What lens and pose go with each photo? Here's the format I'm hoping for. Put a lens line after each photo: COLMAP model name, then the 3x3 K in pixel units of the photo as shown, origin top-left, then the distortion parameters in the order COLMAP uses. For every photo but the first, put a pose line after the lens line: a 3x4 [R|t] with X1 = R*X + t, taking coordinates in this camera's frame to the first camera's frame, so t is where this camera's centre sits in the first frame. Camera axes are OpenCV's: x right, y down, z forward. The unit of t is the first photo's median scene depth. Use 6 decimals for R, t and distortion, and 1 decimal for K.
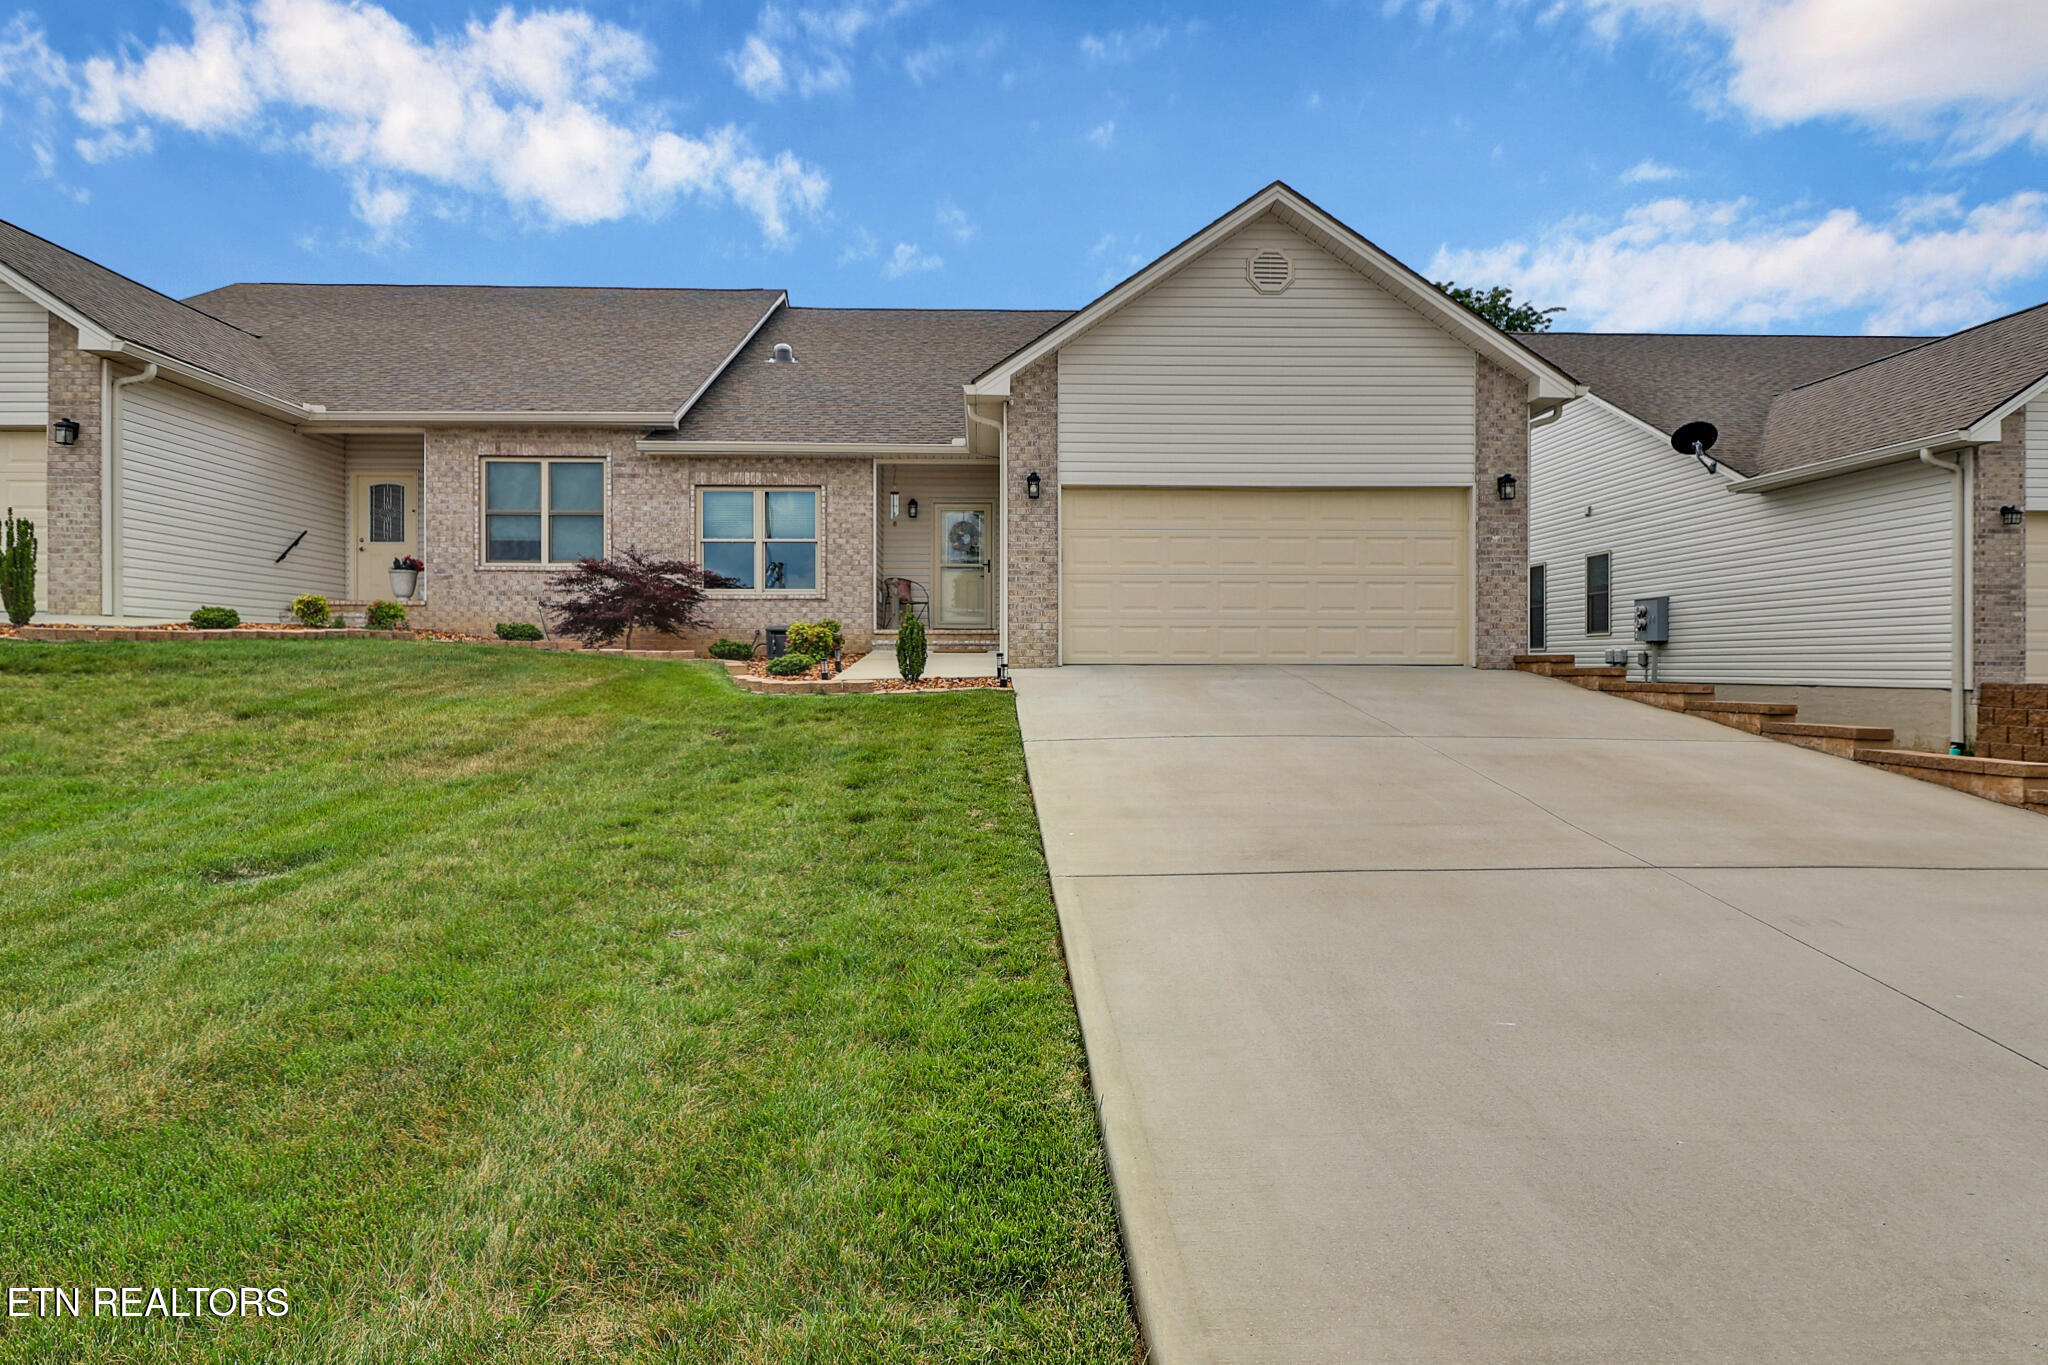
lens RADIAL K [[1217.7, 0, 1024.0], [0, 1217.7, 682.5], [0, 0, 1]] dist [0.002264, -0.004898]
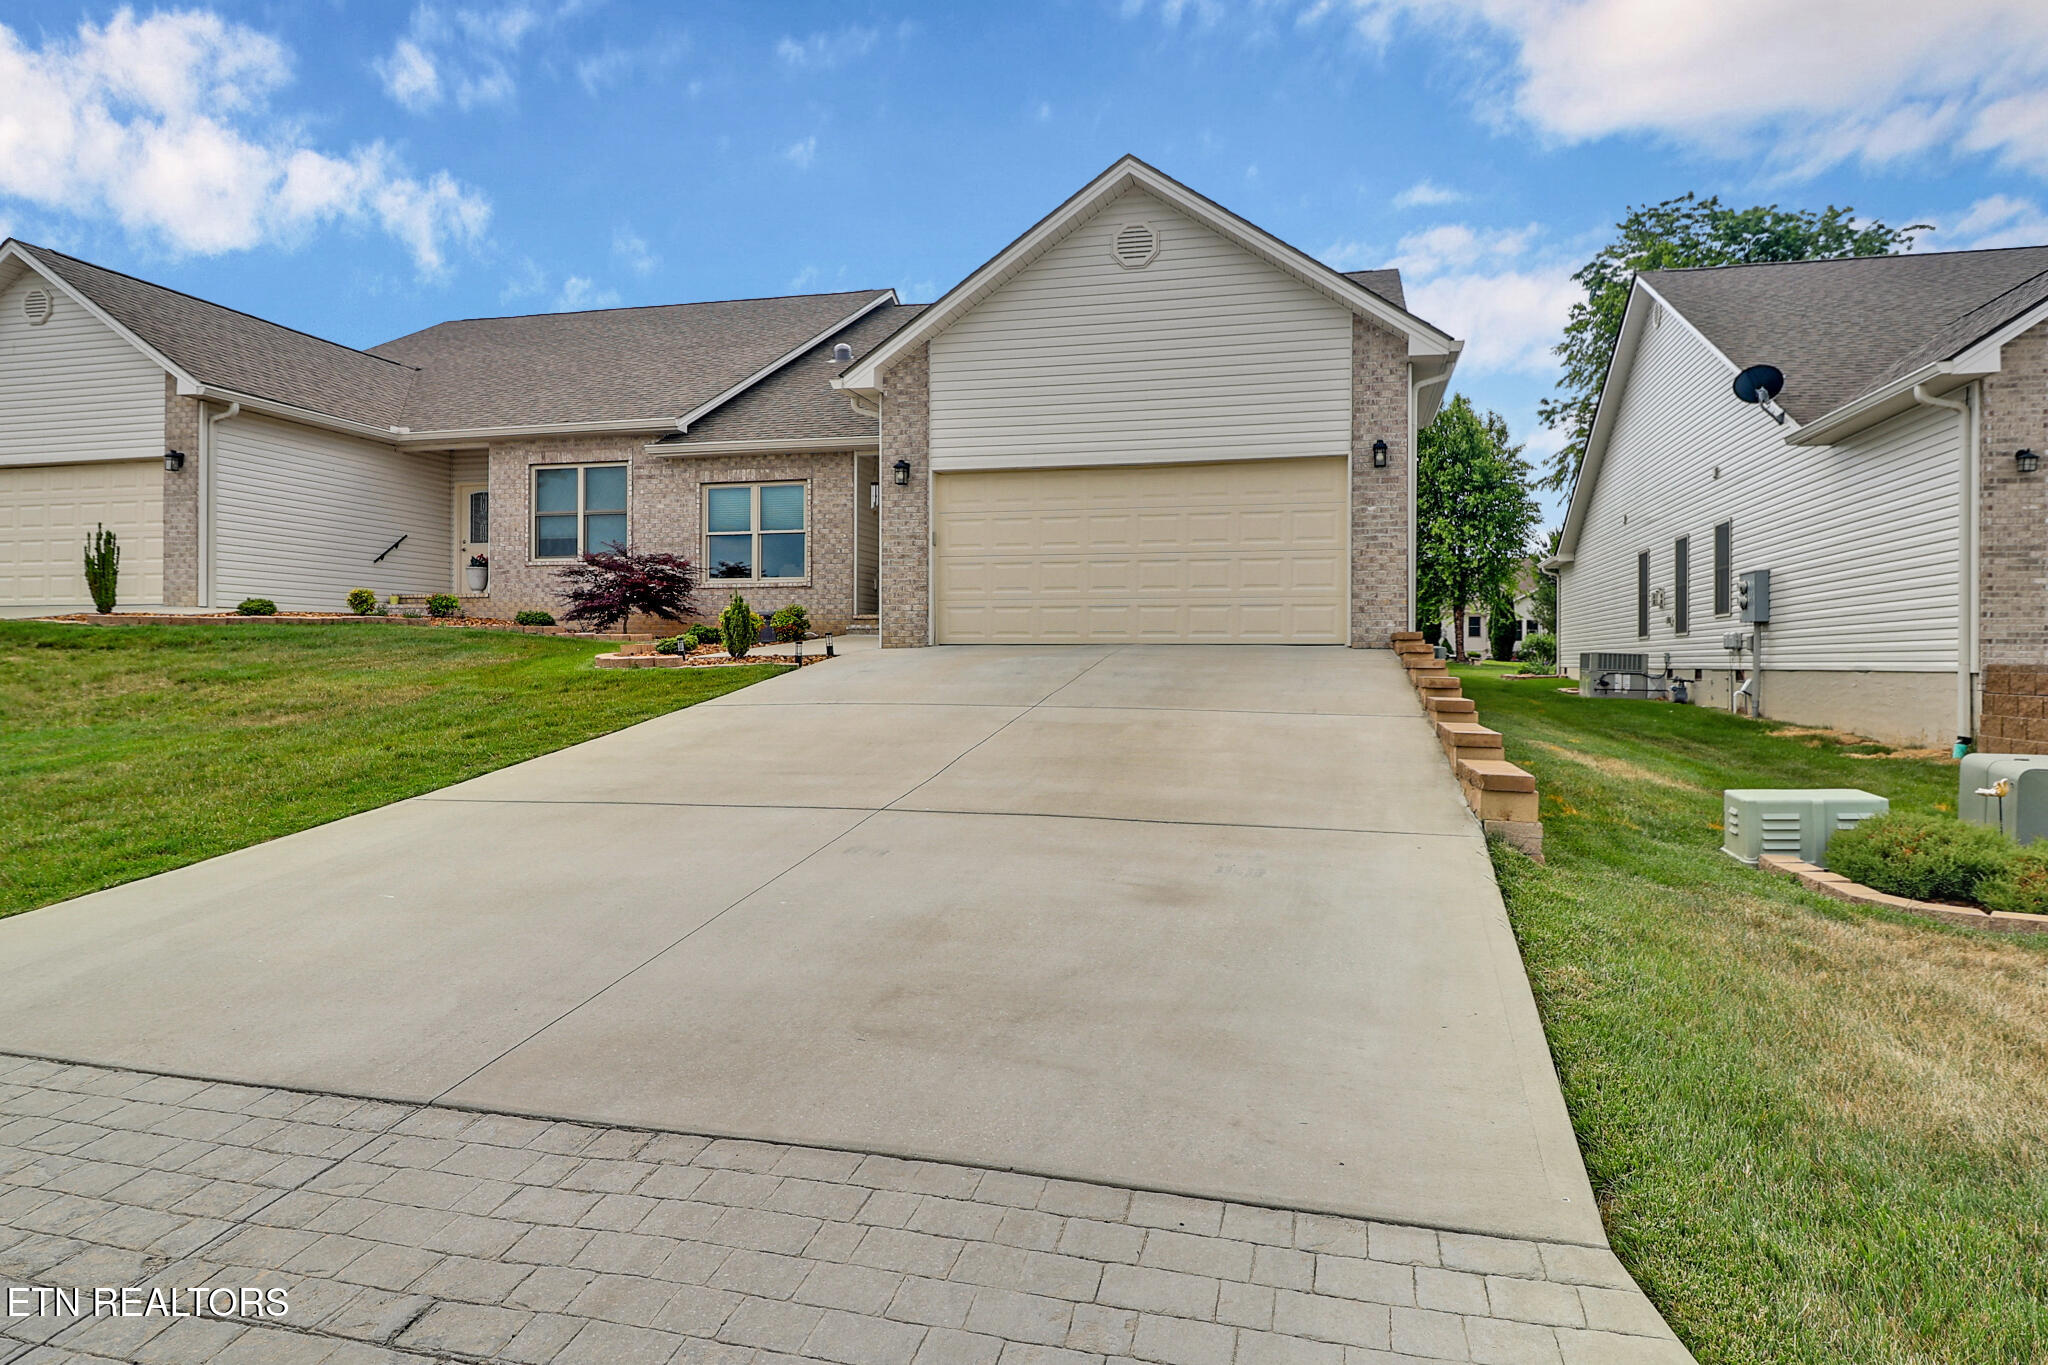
lens RADIAL K [[1295.3, 0, 1024.0], [0, 1295.3, 682.5], [0, 0, 1]] dist [-0.000877, 0.002102]
pose [[0.958849, 0.005822, -0.283857, 0.402470], [-0.005657, 0.999983, 0.001399, 0.014788], [0.283860, 0.000264, 0.958866, -0.030217]]
